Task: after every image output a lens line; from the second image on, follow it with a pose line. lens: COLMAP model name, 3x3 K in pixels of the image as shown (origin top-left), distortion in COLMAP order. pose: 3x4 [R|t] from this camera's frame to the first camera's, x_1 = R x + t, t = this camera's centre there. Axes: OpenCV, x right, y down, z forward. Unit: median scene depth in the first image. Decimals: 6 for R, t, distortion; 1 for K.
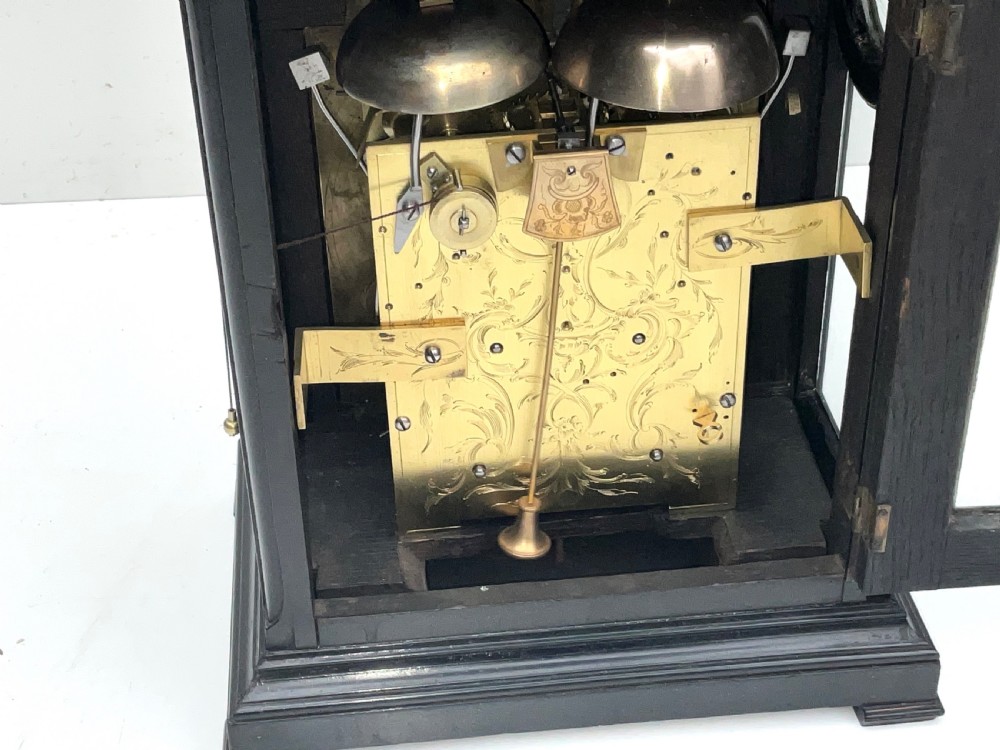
lens RADIAL K [[1756.1, 0, 500.0], [0, 1756.1, 375.0], [0, 0, 1]] dist [0.048184, 0.339467]
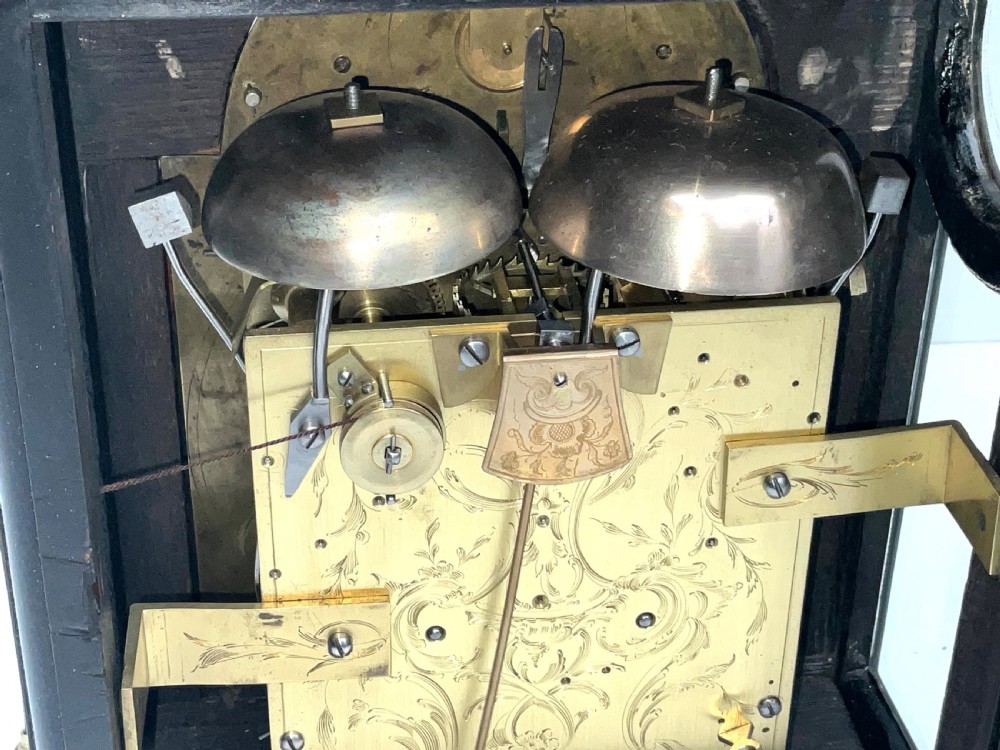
lens RADIAL K [[1756.1, 0, 500.0], [0, 1756.1, 375.0], [0, 0, 1]] dist [0.048184, 0.339467]
pose [[0.998232, 0.016786, 0.057013, -0.017797], [-0.012055, 0.996532, -0.082328, -0.060358], [-0.058198, 0.081496, 0.994973, 0.332234]]
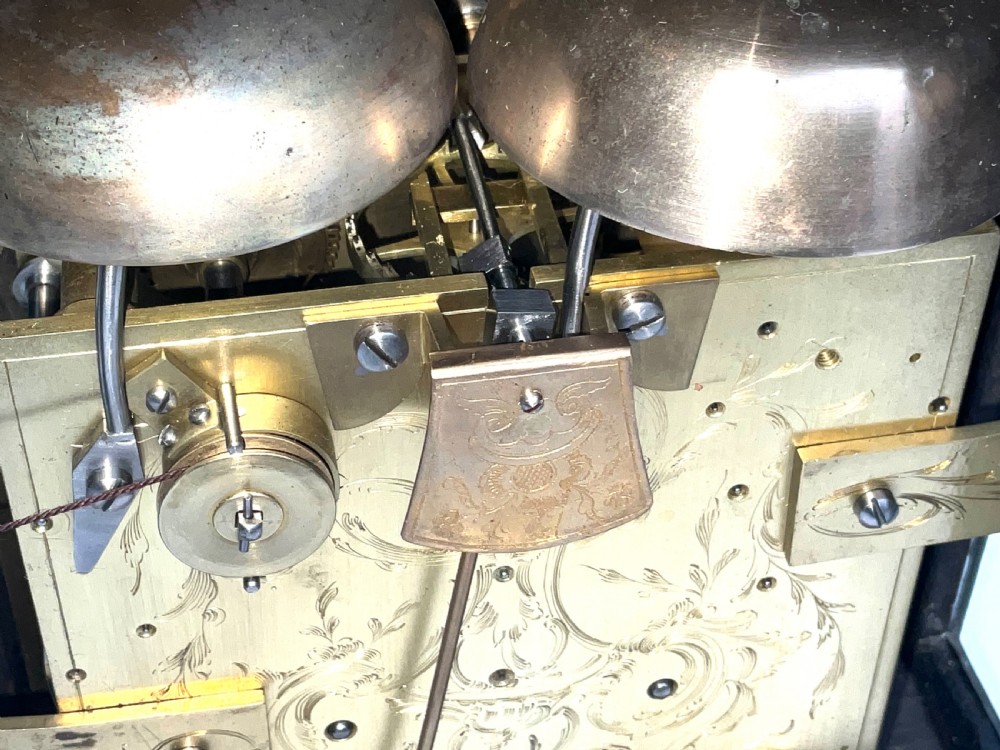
lens RADIAL K [[1756.1, 0, 500.0], [0, 1756.1, 375.0], [0, 0, 1]] dist [0.048184, 0.339467]
pose [[0.995627, -0.023929, 0.090302, 0.000012], [0.014423, 0.994422, 0.104481, -0.151528], [-0.092298, -0.102722, 0.990419, 0.591515]]
